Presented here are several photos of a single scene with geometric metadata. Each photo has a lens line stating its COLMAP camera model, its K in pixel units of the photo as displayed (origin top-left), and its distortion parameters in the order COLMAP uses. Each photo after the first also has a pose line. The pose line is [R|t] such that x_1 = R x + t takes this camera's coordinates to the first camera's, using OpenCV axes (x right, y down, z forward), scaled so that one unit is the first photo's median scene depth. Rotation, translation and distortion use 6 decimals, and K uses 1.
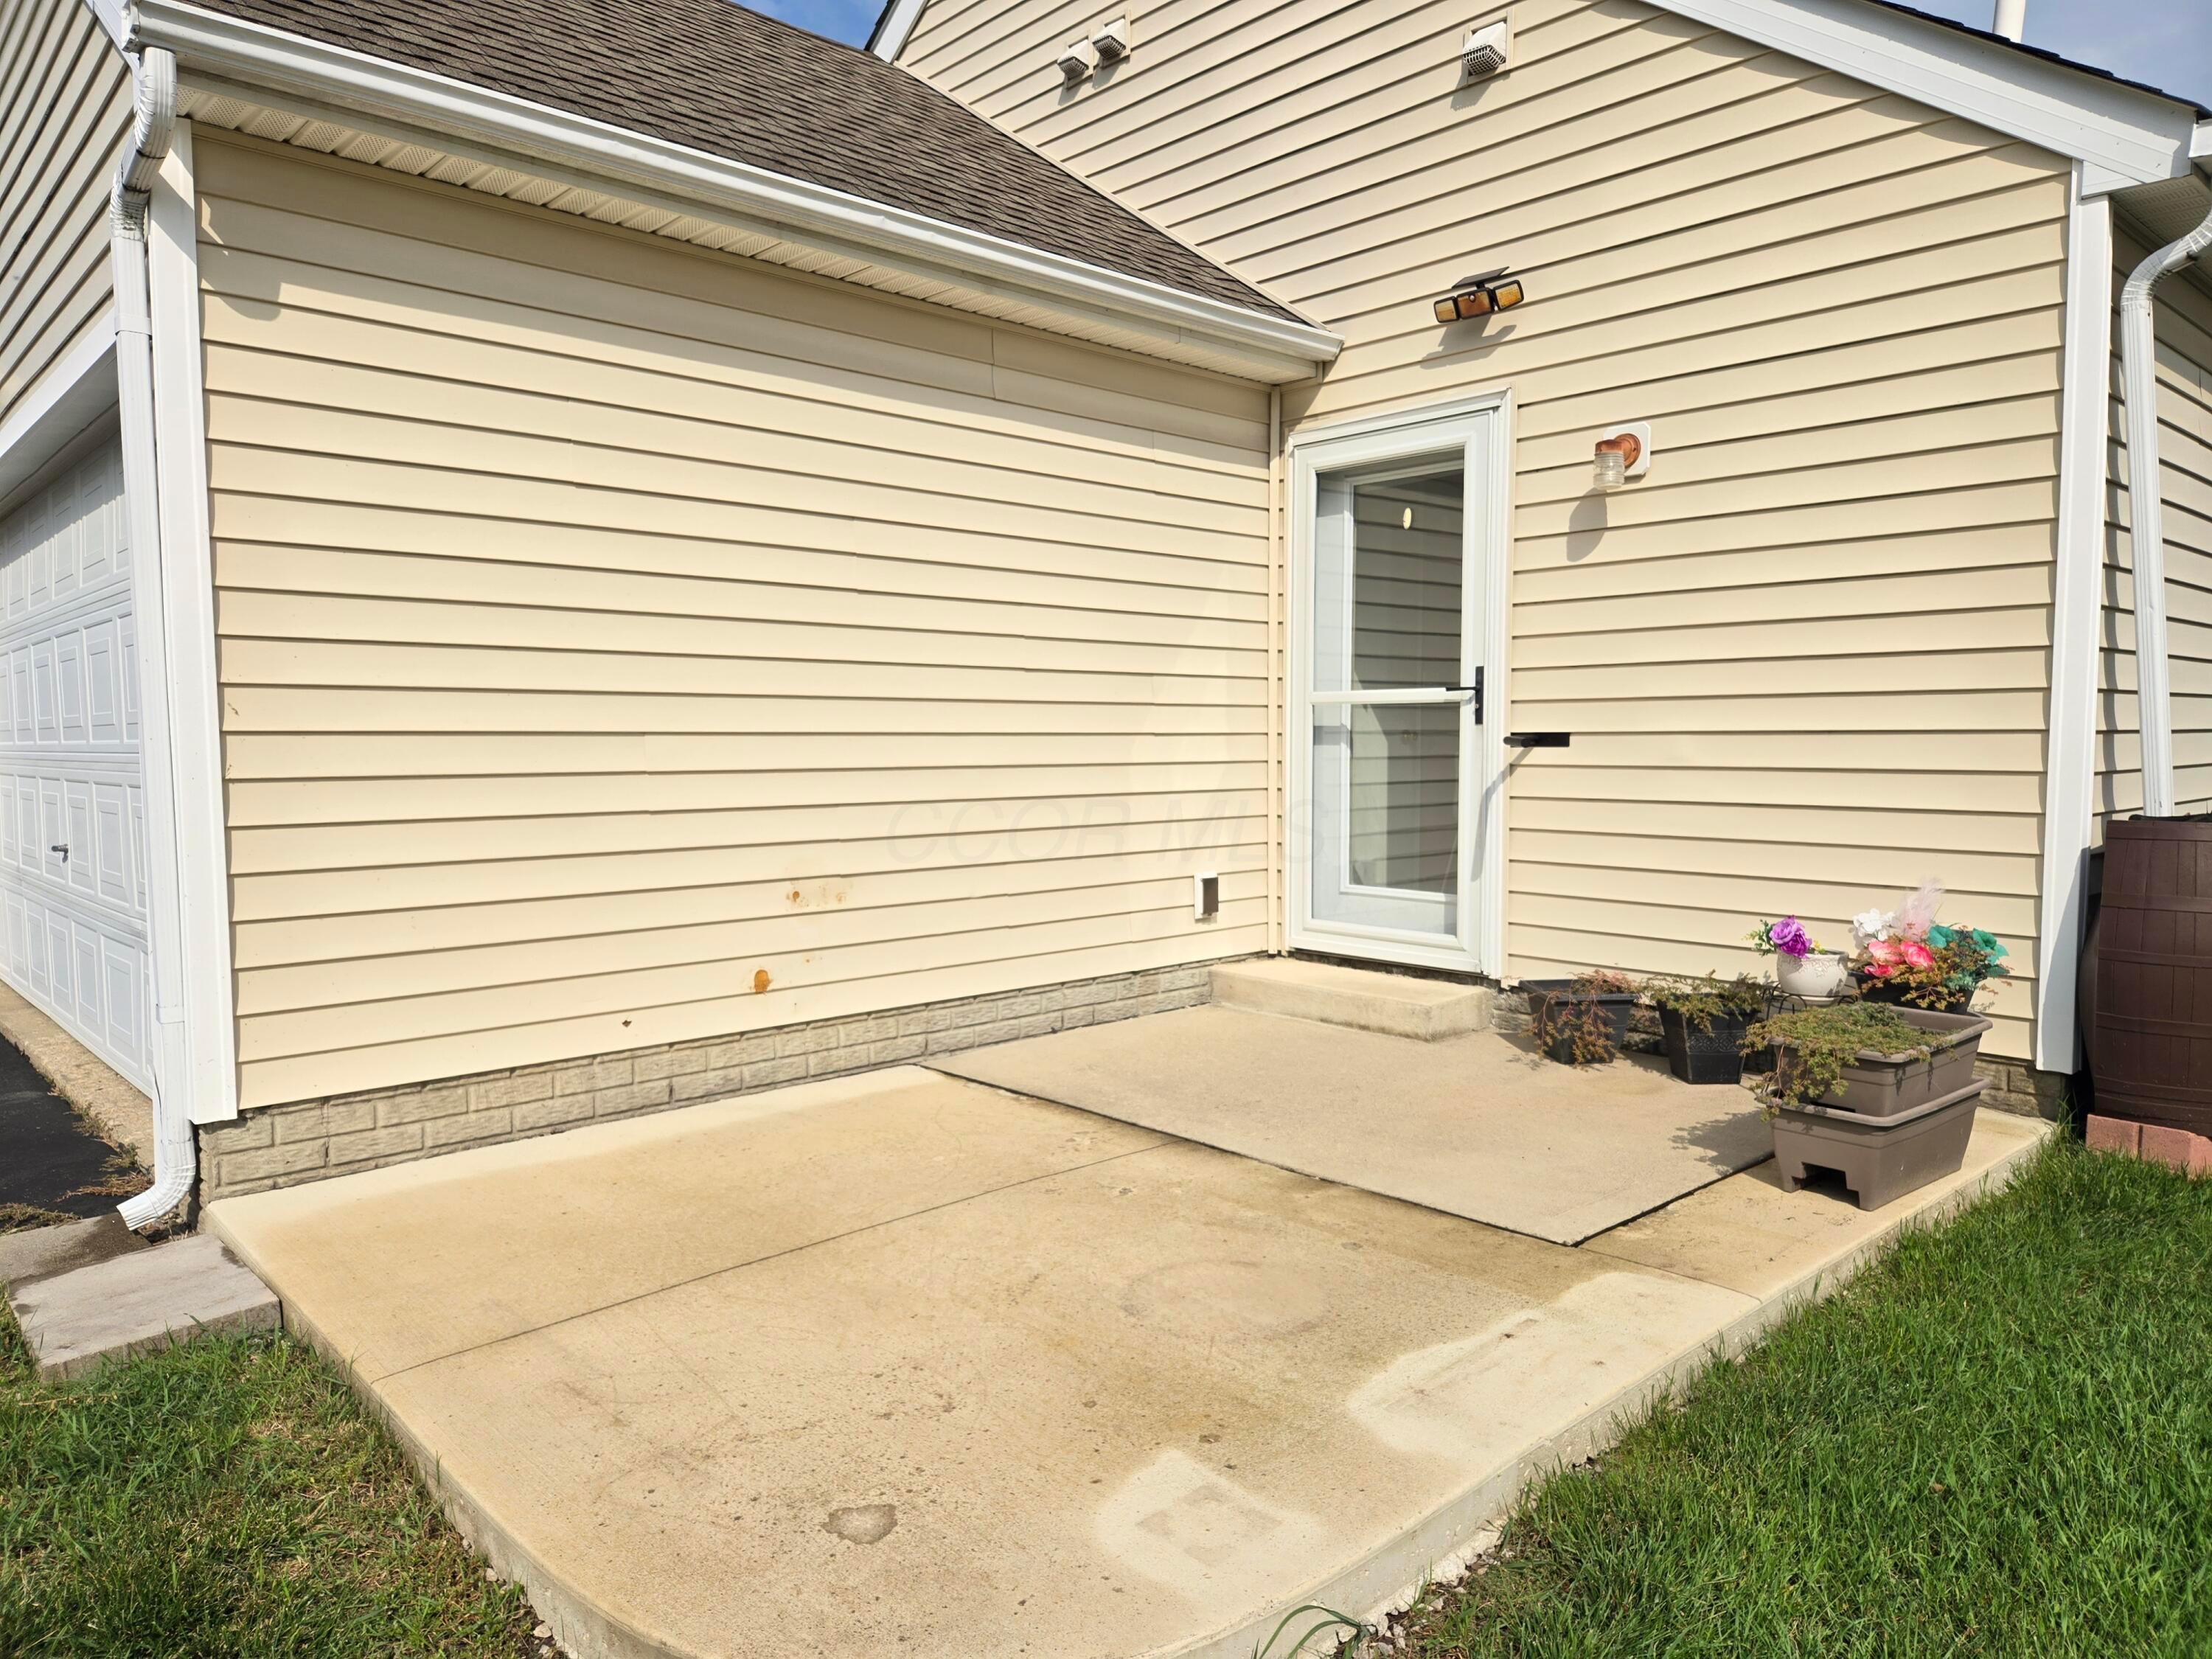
lens RADIAL K [[1509.7, 0, 1104.6], [0, 1509.7, 843.5], [0, 0, 1]] dist [0.054399, -0.051799]
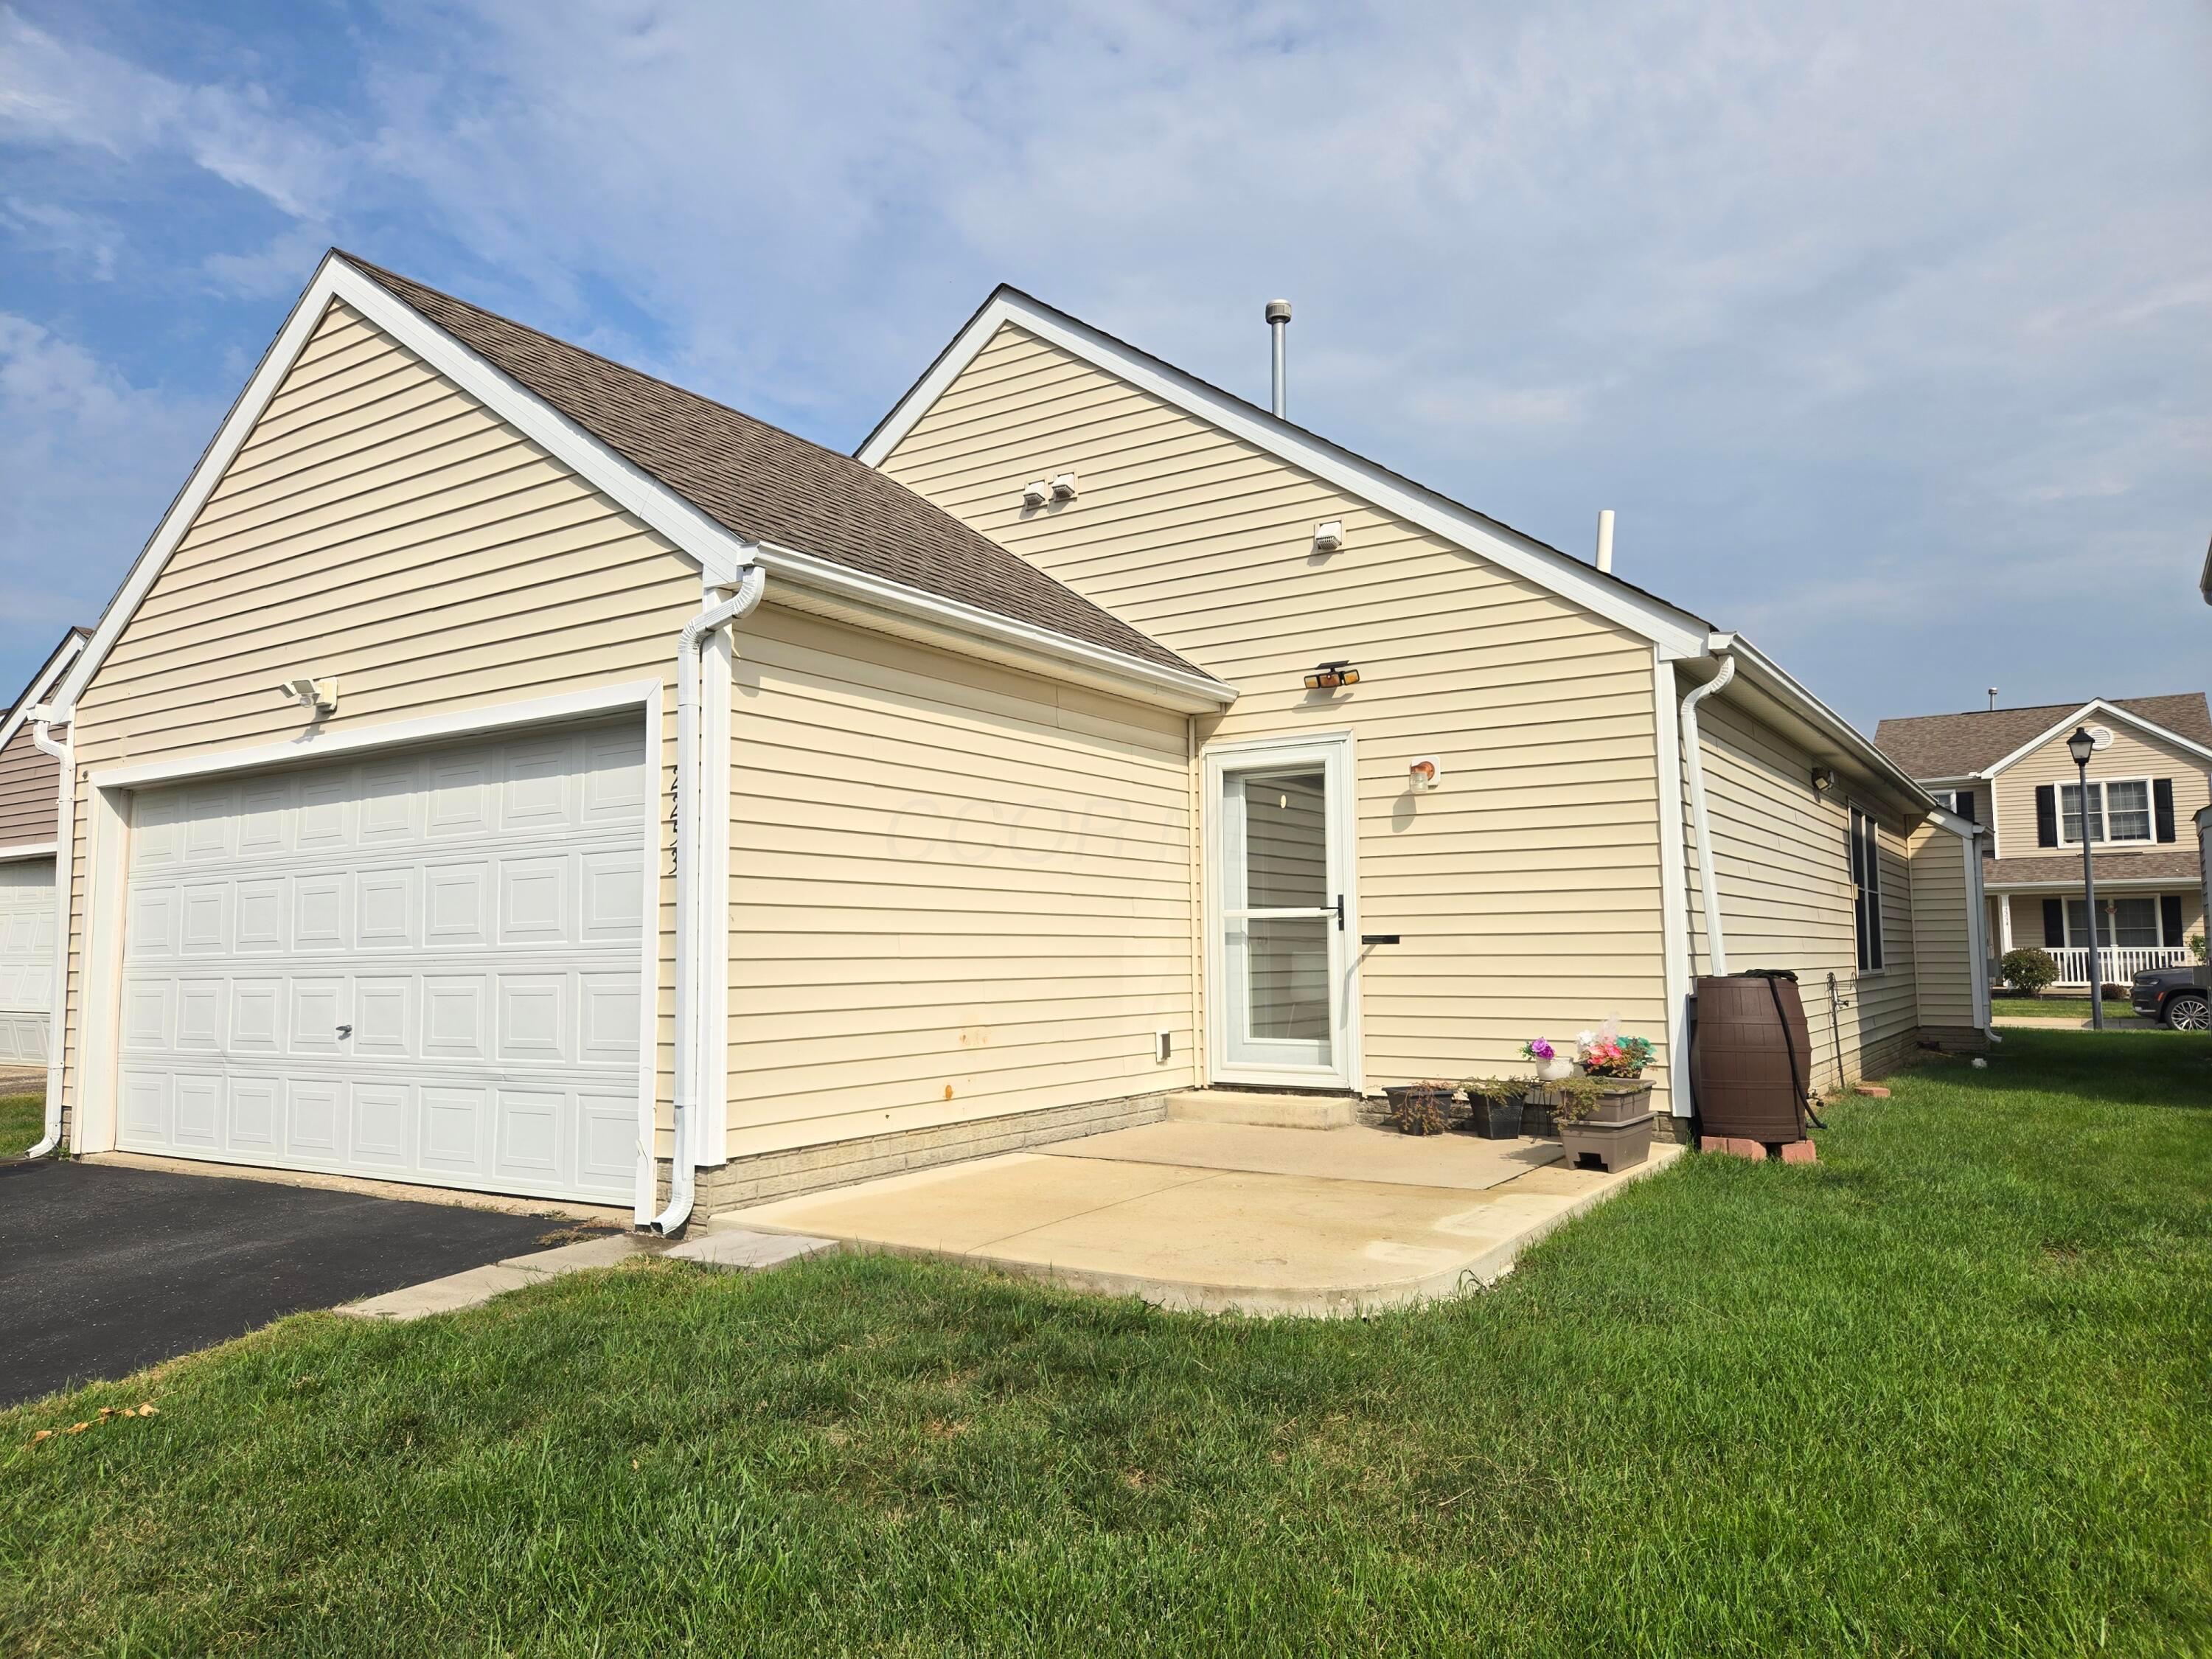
lens RADIAL K [[1509.7, 0, 1097.9], [0, 1509.7, 832.8], [0, 0, 1]] dist [0.054399, -0.051799]
pose [[0.971778, 0.013846, 0.235492, -0.397689], [0.023050, 0.987926, -0.153201, 0.060896], [-0.234770, 0.154306, 0.959725, -0.513640]]
